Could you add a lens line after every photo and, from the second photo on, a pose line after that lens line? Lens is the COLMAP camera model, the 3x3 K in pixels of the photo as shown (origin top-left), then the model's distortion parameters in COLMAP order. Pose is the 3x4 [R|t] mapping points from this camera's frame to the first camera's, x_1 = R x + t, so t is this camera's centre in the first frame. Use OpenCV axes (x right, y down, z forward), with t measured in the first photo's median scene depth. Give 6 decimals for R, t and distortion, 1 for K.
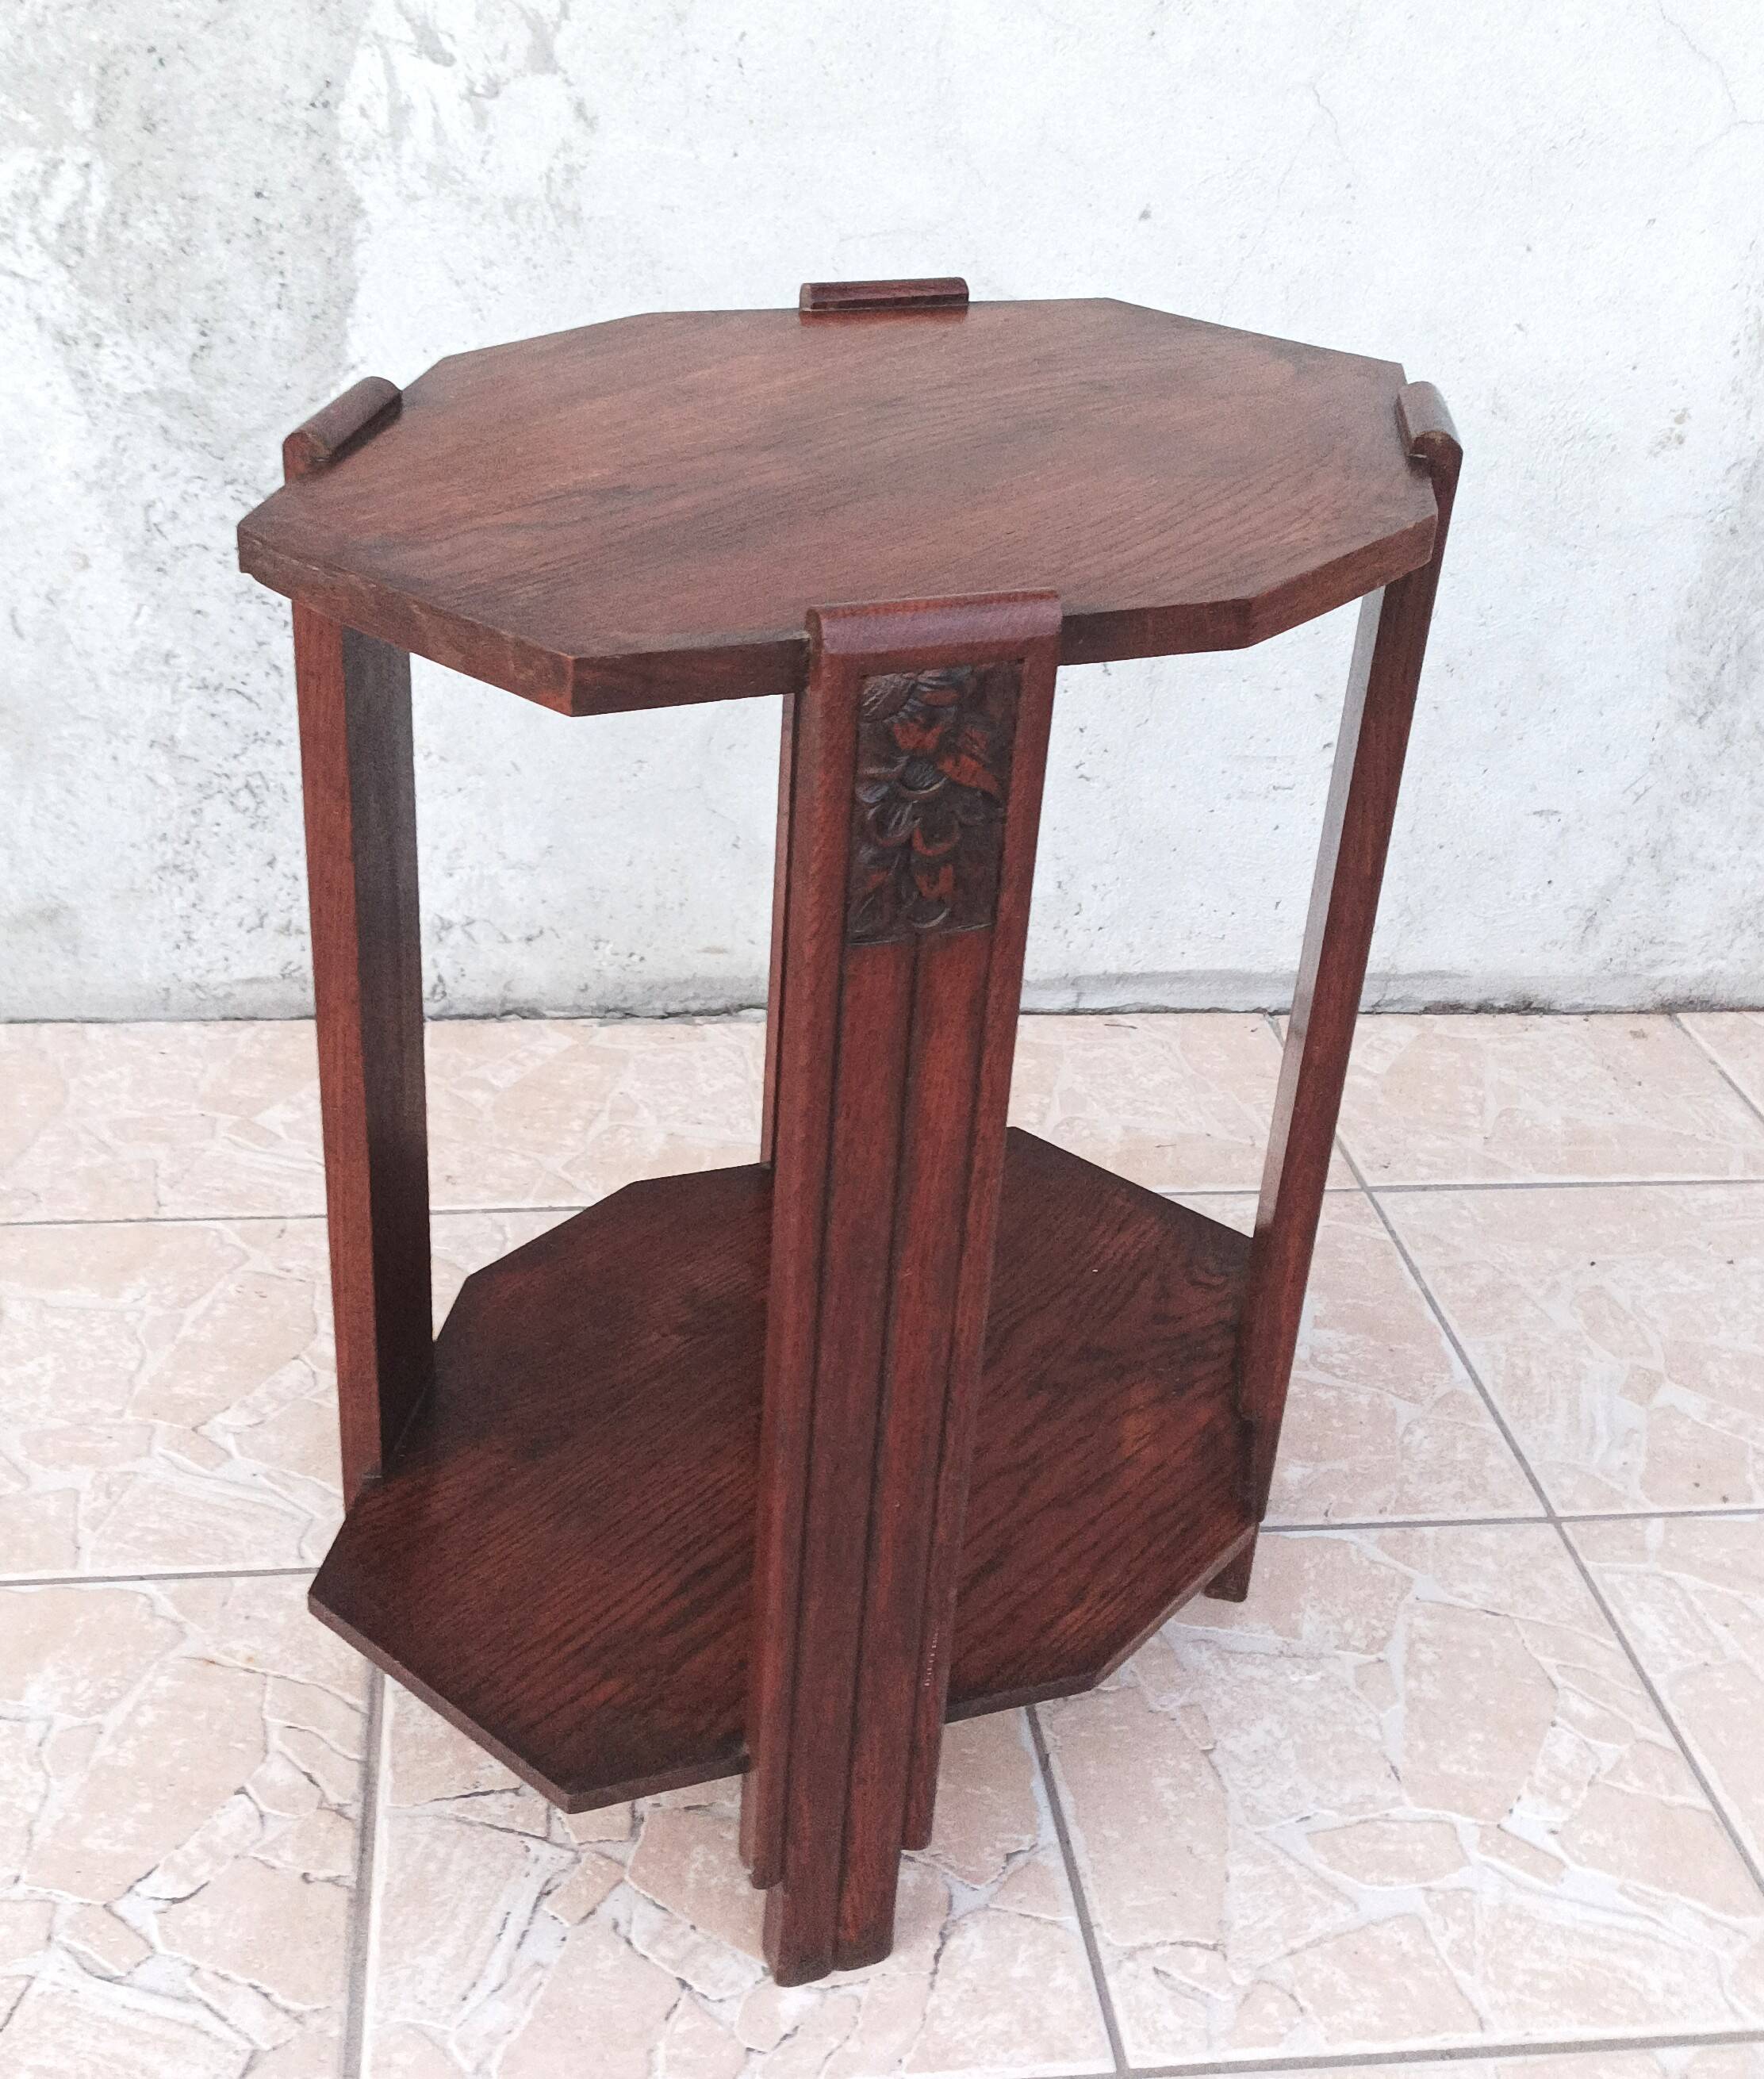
lens RADIAL K [[2333.5, 0, 774.0], [0, 2333.5, 934.1], [0, 0, 1]] dist [0.018793, 0.000000]
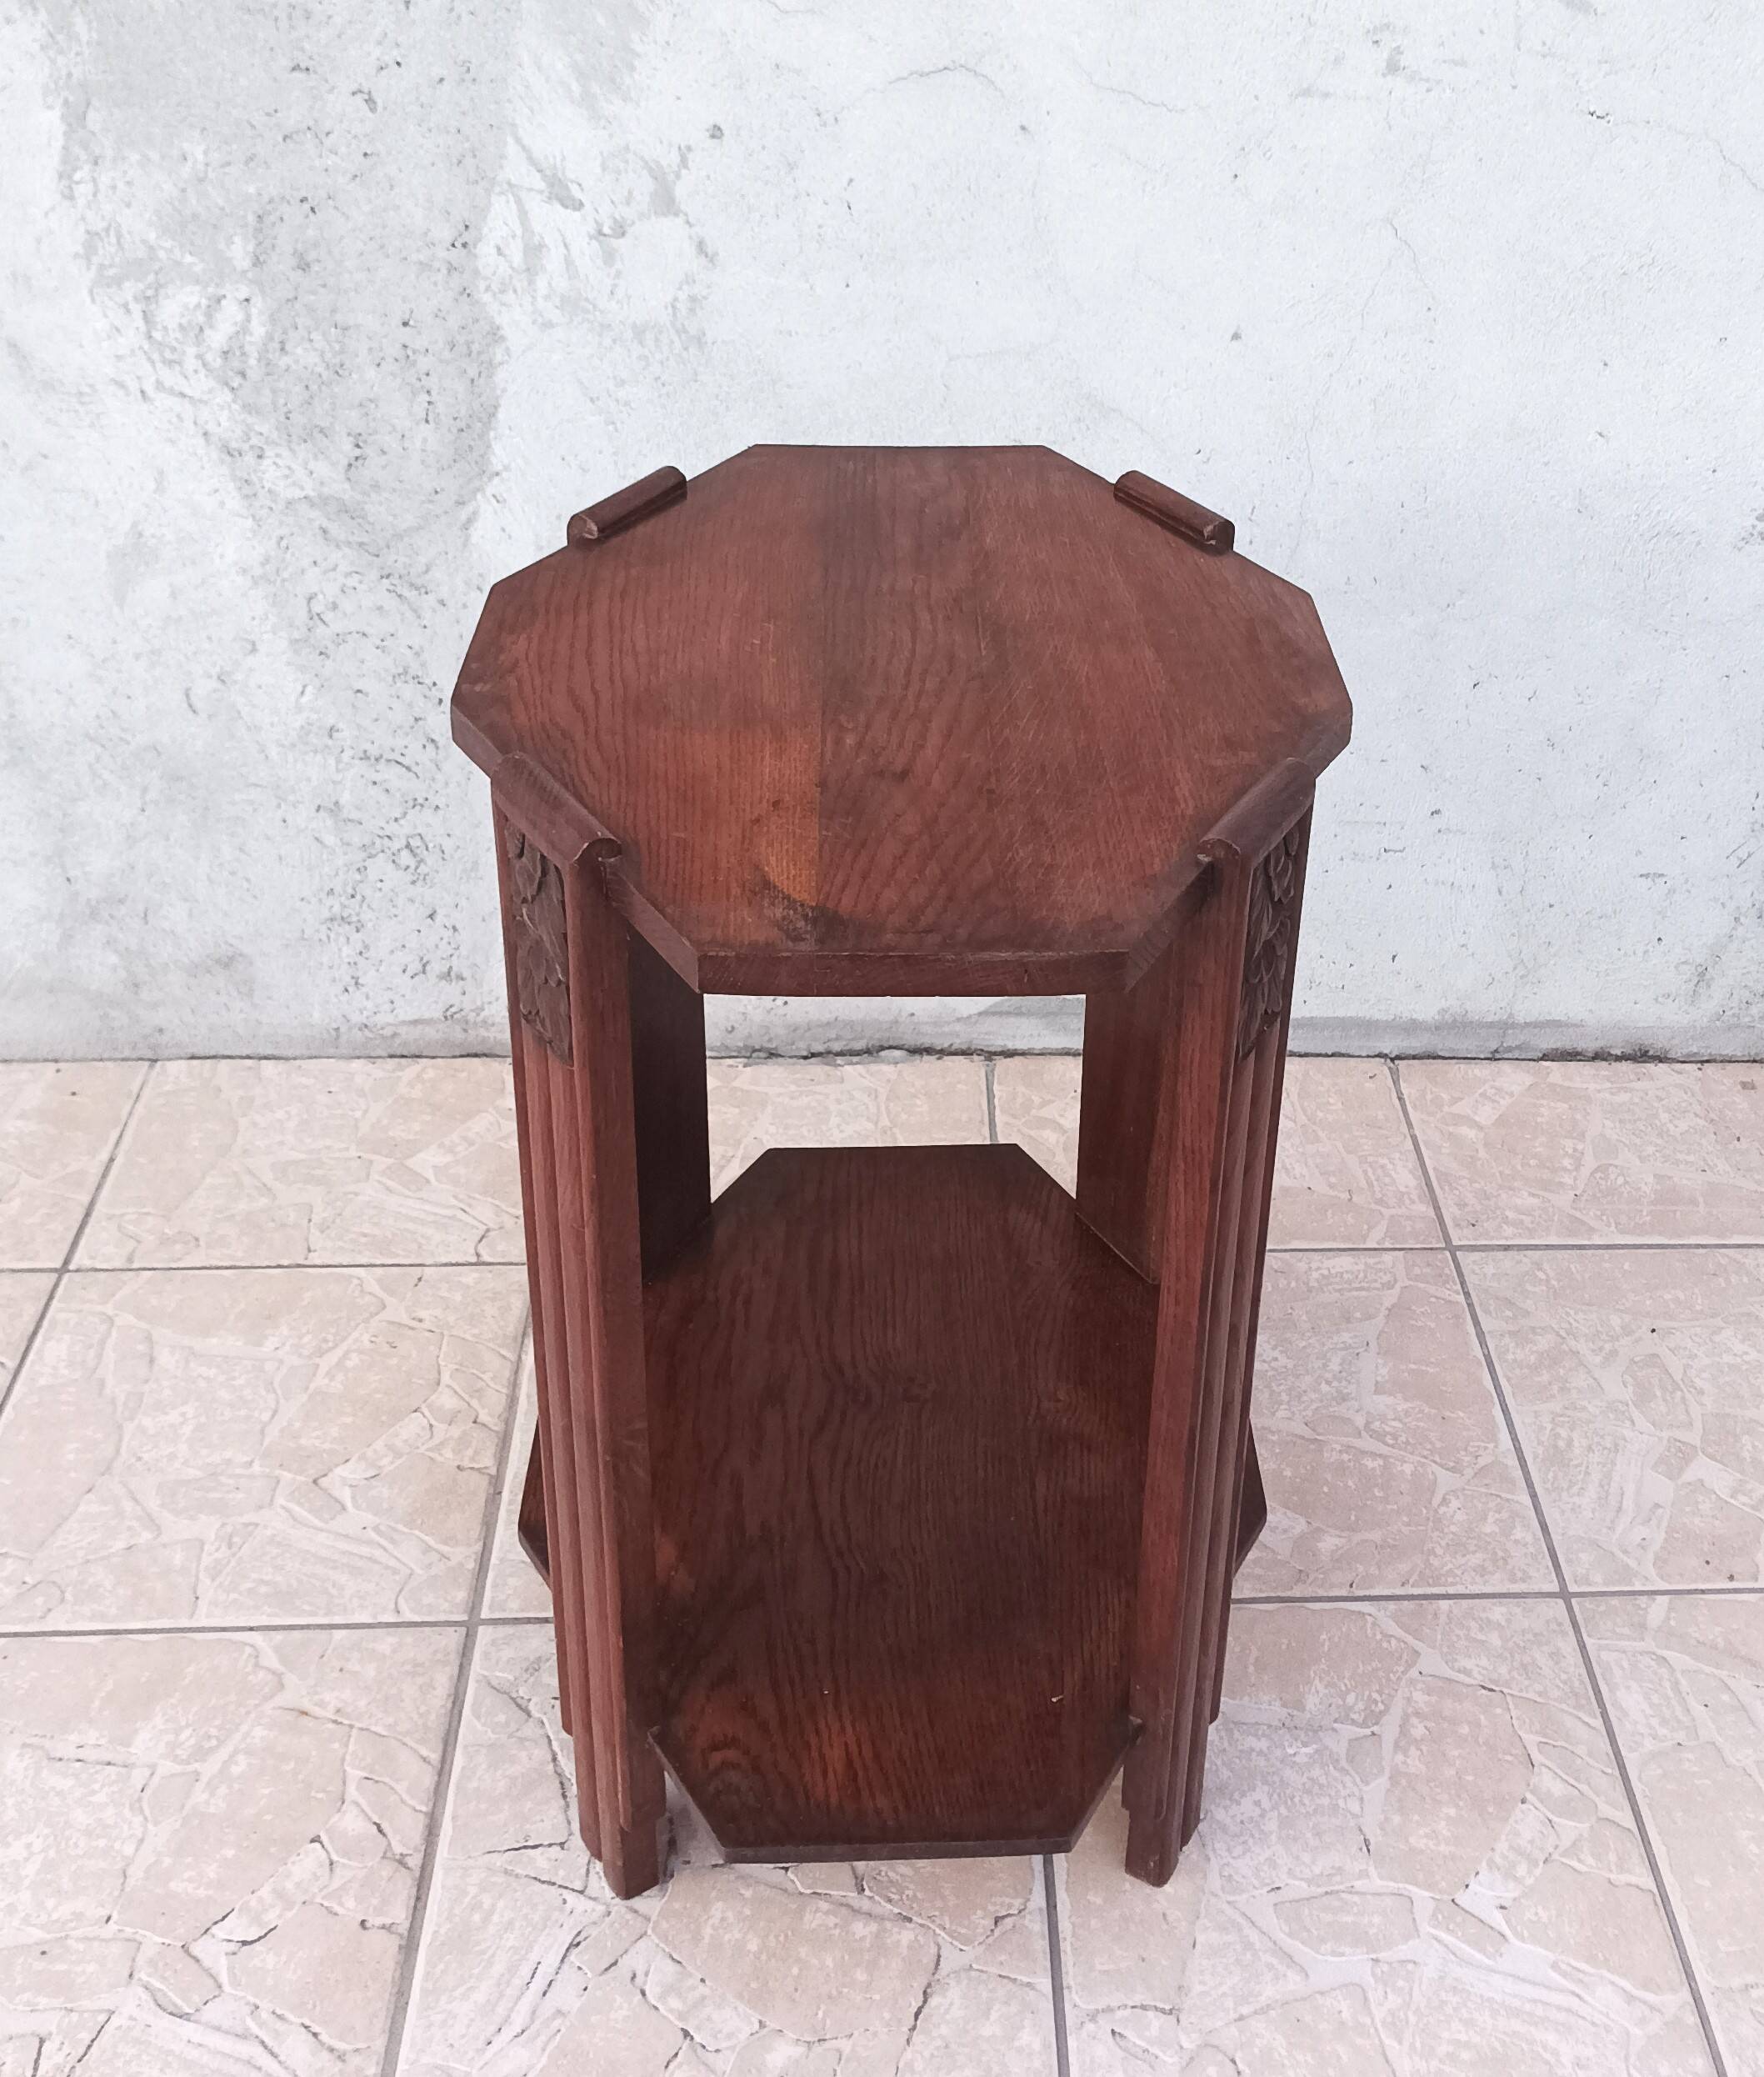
lens RADIAL K [[2442.9, 0, 1036.1], [0, 2442.9, 784.6], [0, 0, 1]] dist [0.017890, 0.000000]
pose [[0.999197, 0.011260, -0.038440, 0.123640], [-0.011343, 0.999934, -0.001954, -0.110406], [0.038415, 0.002389, 0.999259, -0.124929]]
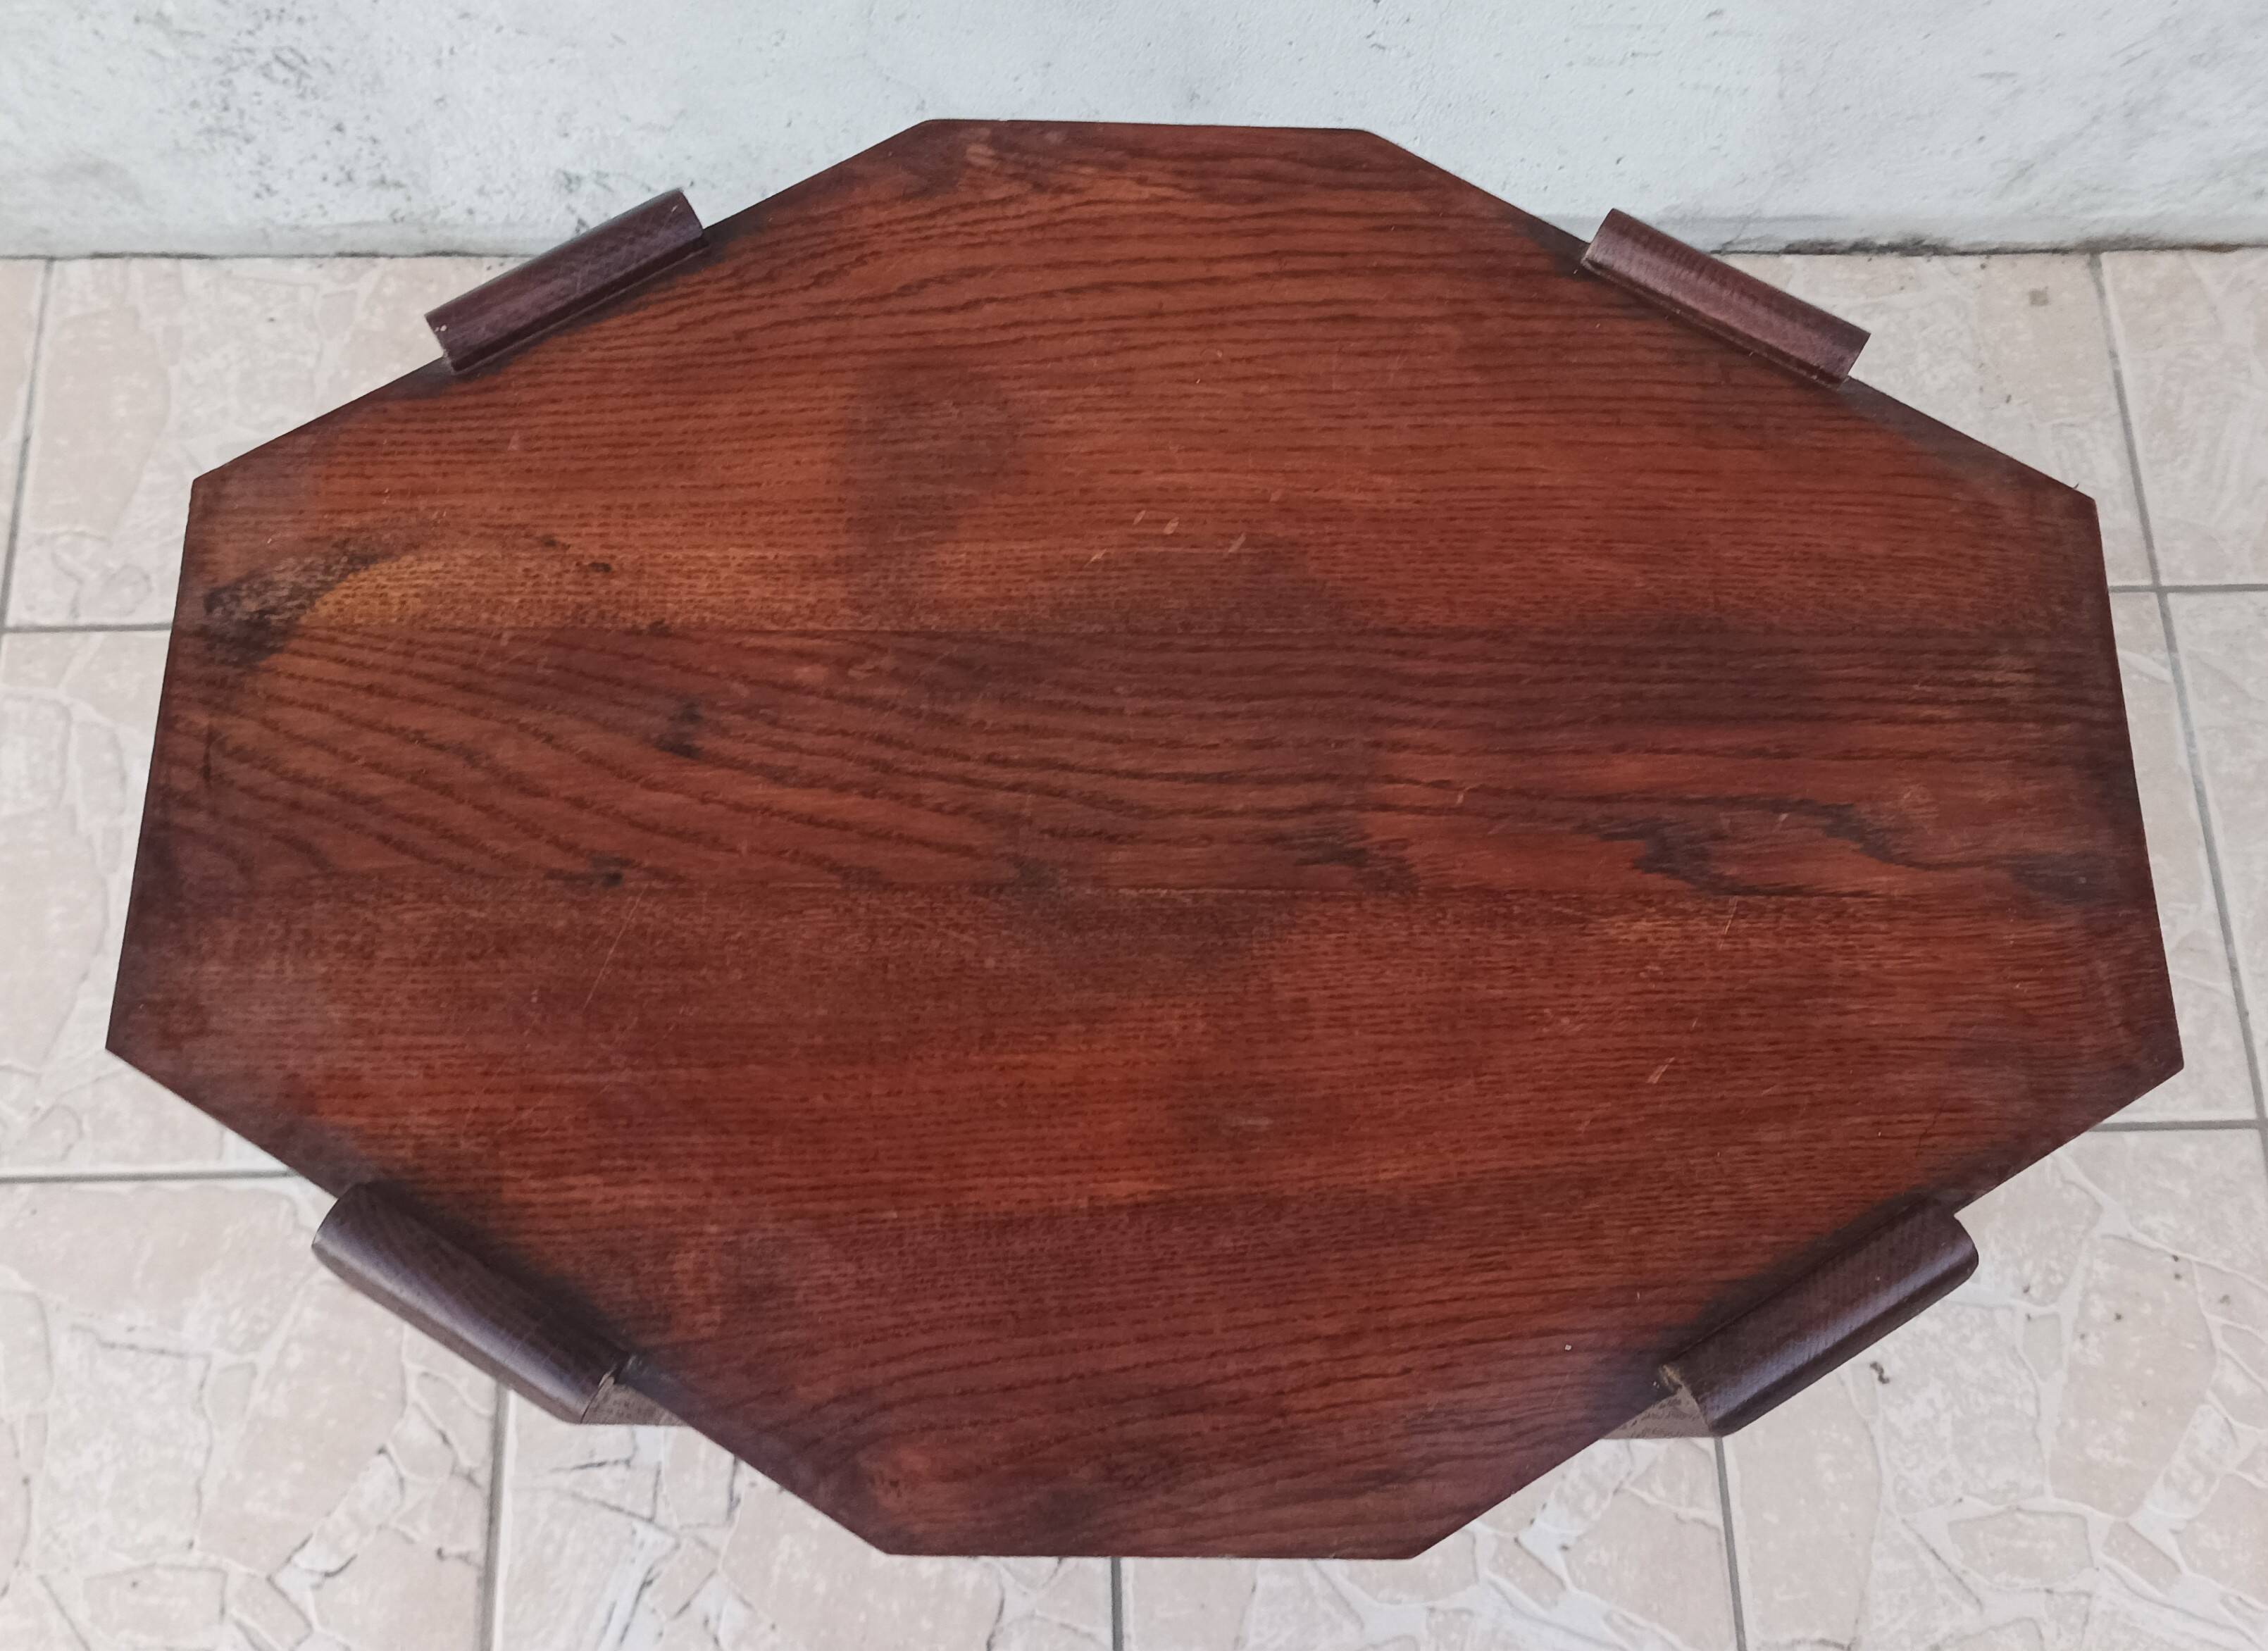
lens RADIAL K [[2096.2, 0, 1096.4], [0, 2096.2, 792.7], [0, 0, 1]] dist [0.010815, 0.000000]
pose [[0.996740, 0.063434, -0.049862, 0.113364], [-0.011077, 0.719709, 0.694187, -0.447333], [0.079921, -0.691371, 0.718066, 0.420709]]
